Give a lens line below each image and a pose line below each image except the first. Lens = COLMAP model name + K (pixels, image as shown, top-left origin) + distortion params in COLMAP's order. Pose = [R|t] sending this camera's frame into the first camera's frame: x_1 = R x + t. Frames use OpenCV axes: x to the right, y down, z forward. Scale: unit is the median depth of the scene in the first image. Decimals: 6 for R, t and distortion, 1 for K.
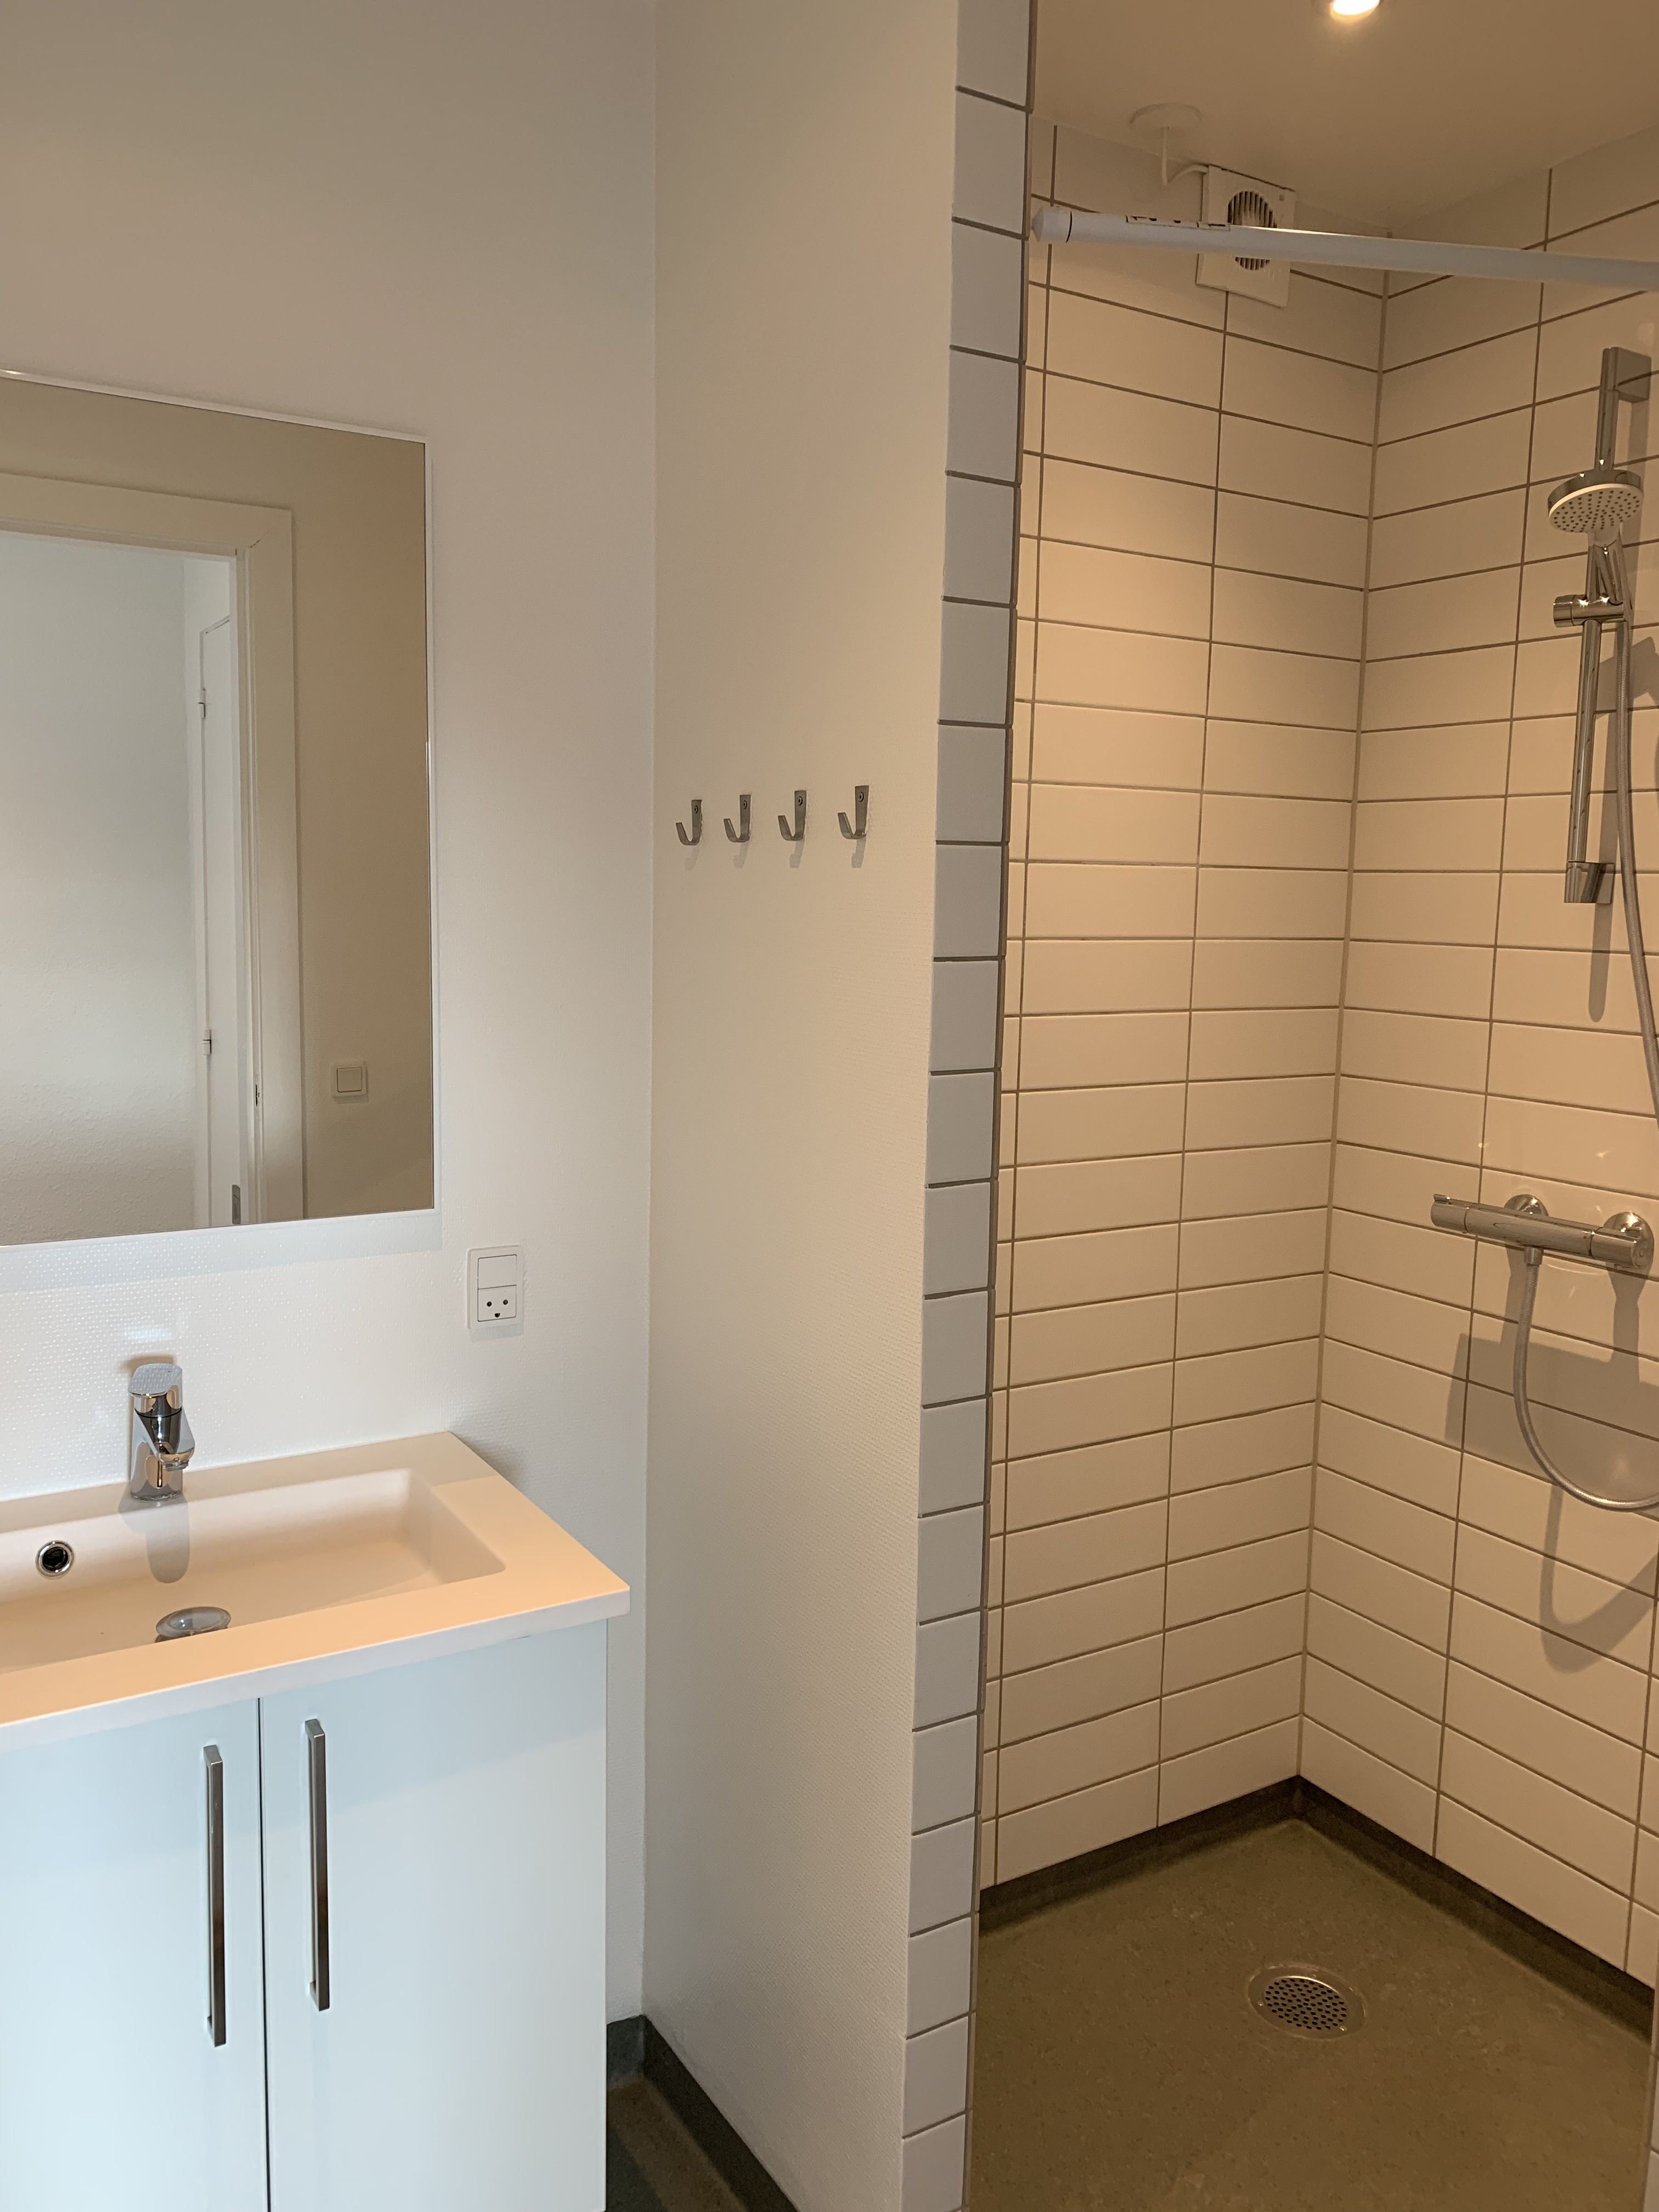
lens RADIAL K [[1710.6, 0, 824.1], [0, 1710.6, 1098.3], [0, 0, 1]] dist [-0.001339, 0.003128]
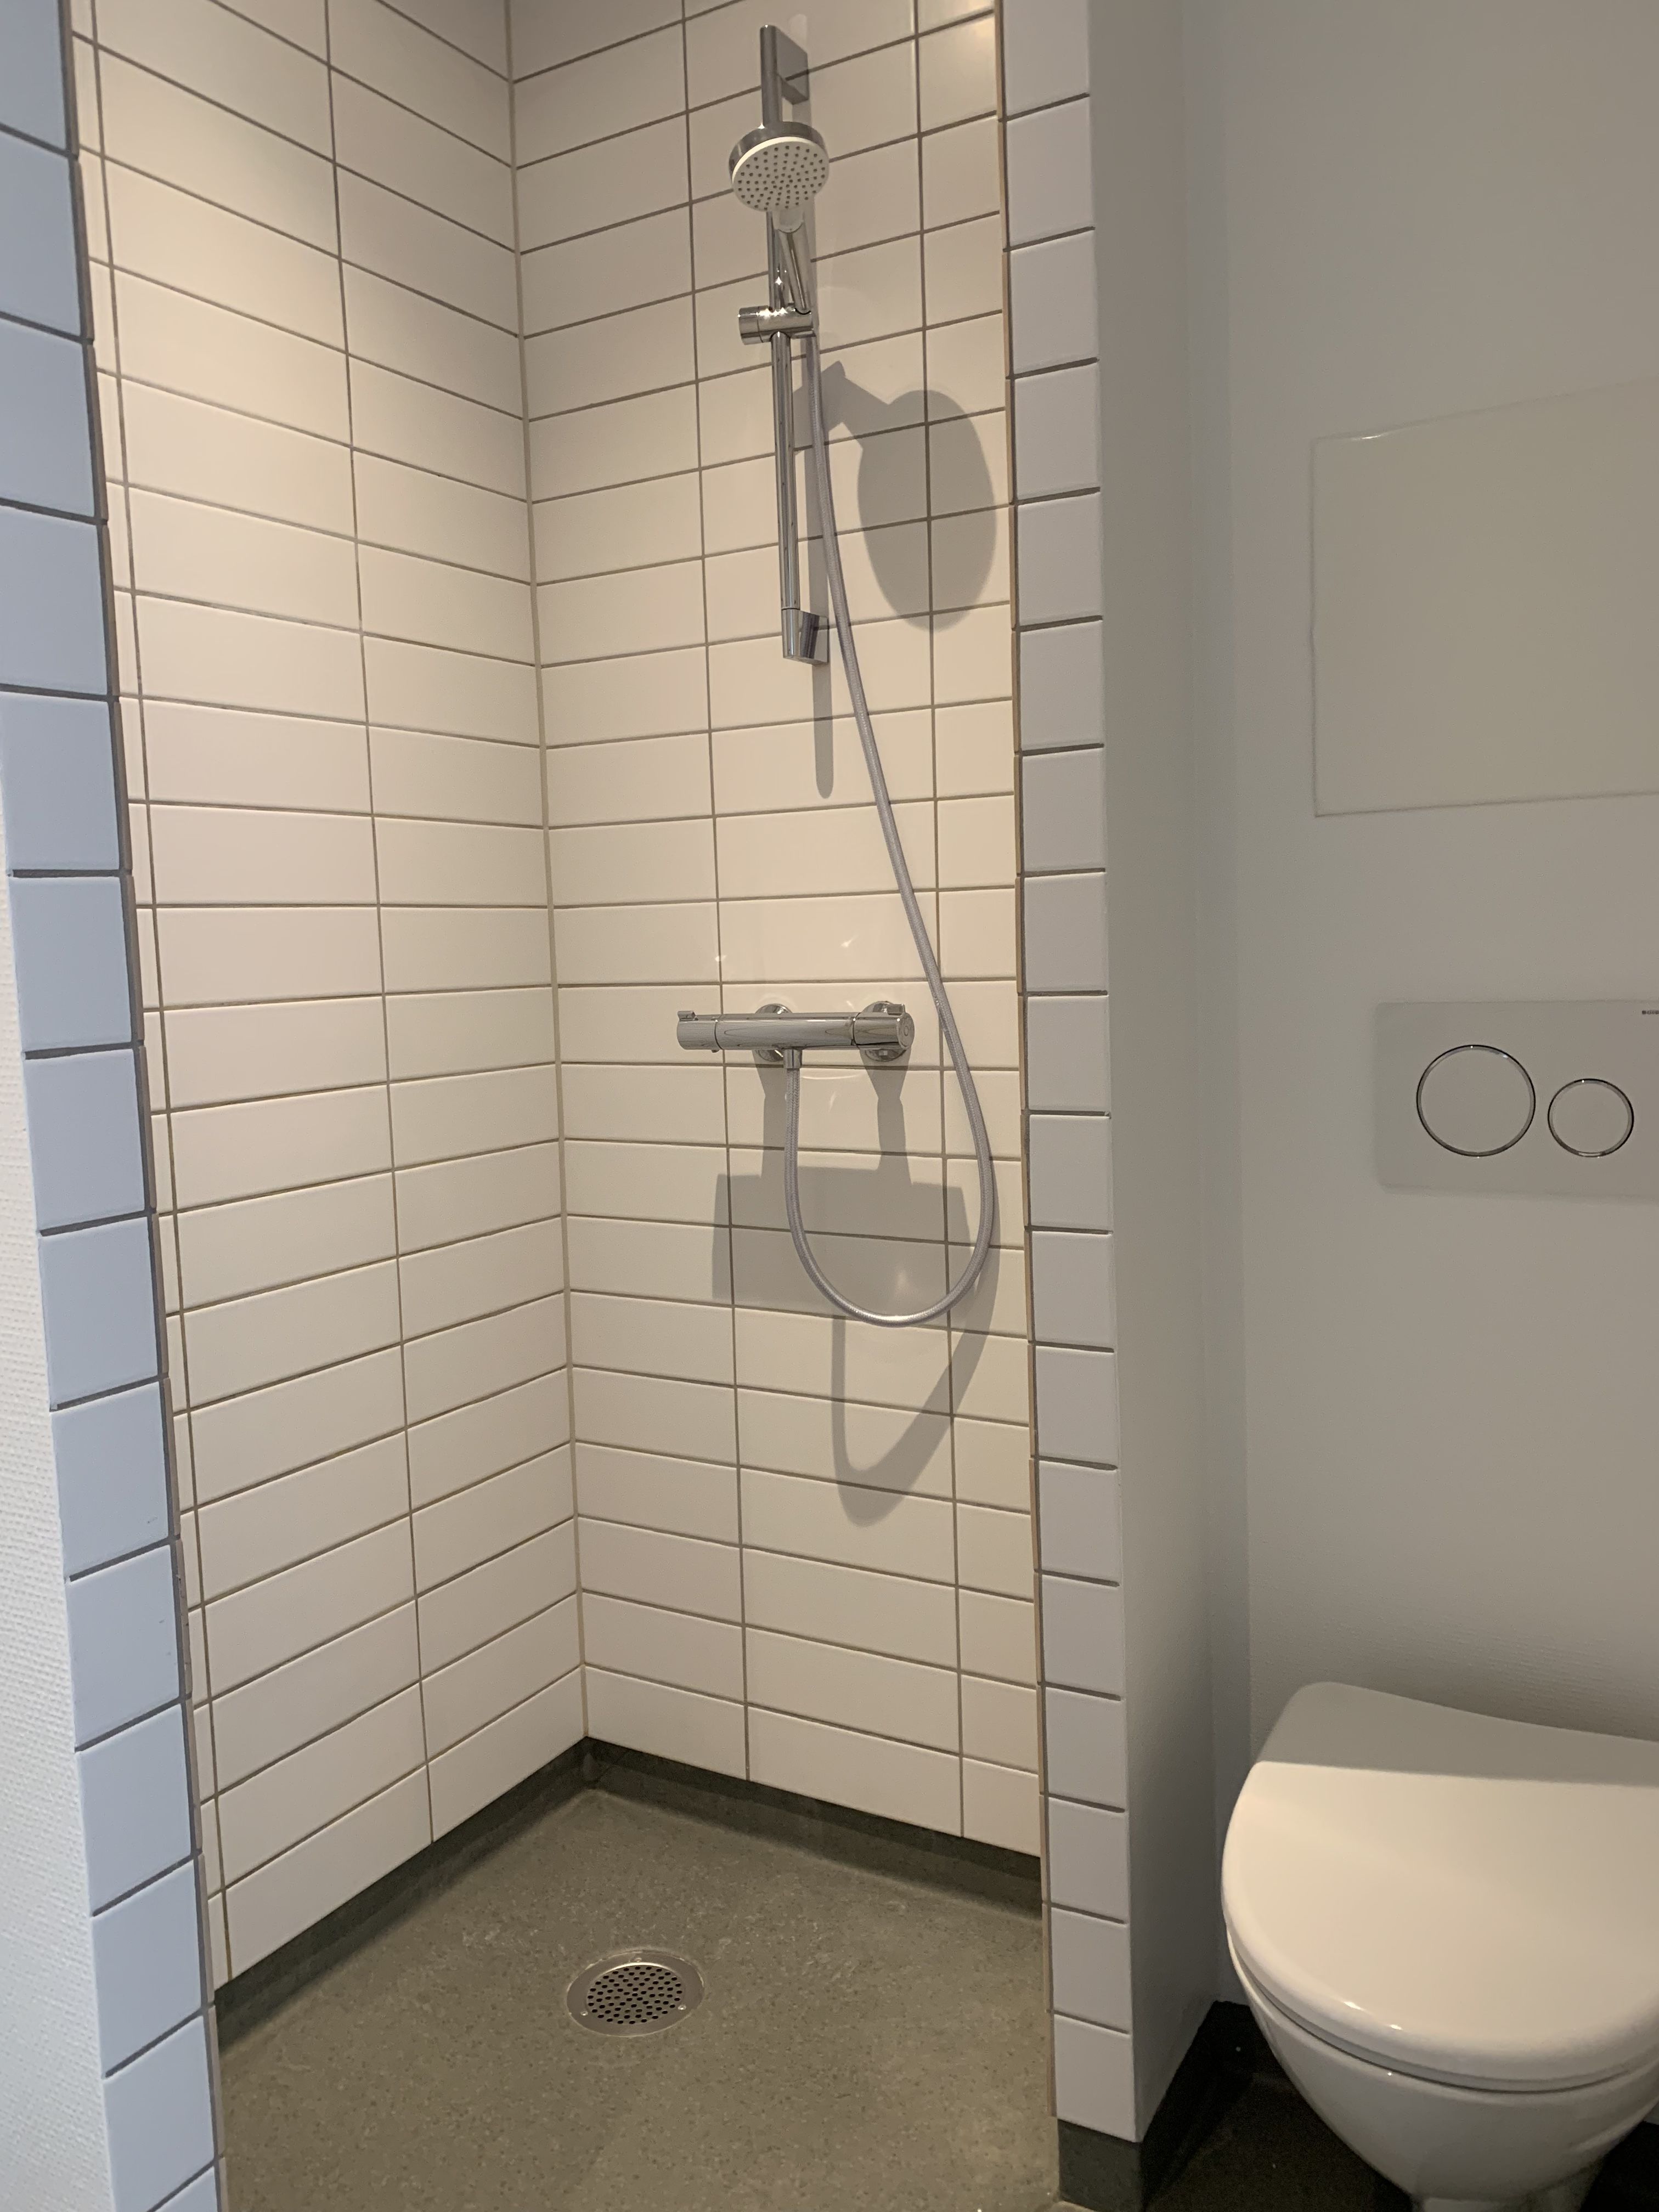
lens RADIAL K [[1702.4, 0, 832.0], [0, 1702.4, 1079.8], [0, 0, 1]] dist [0.050419, -0.072821]
pose [[0.880433, -0.090651, 0.465426, 0.017649], [0.107849, 0.994113, -0.010392, 0.107758], [-0.461744, 0.059345, 0.885026, 0.193232]]
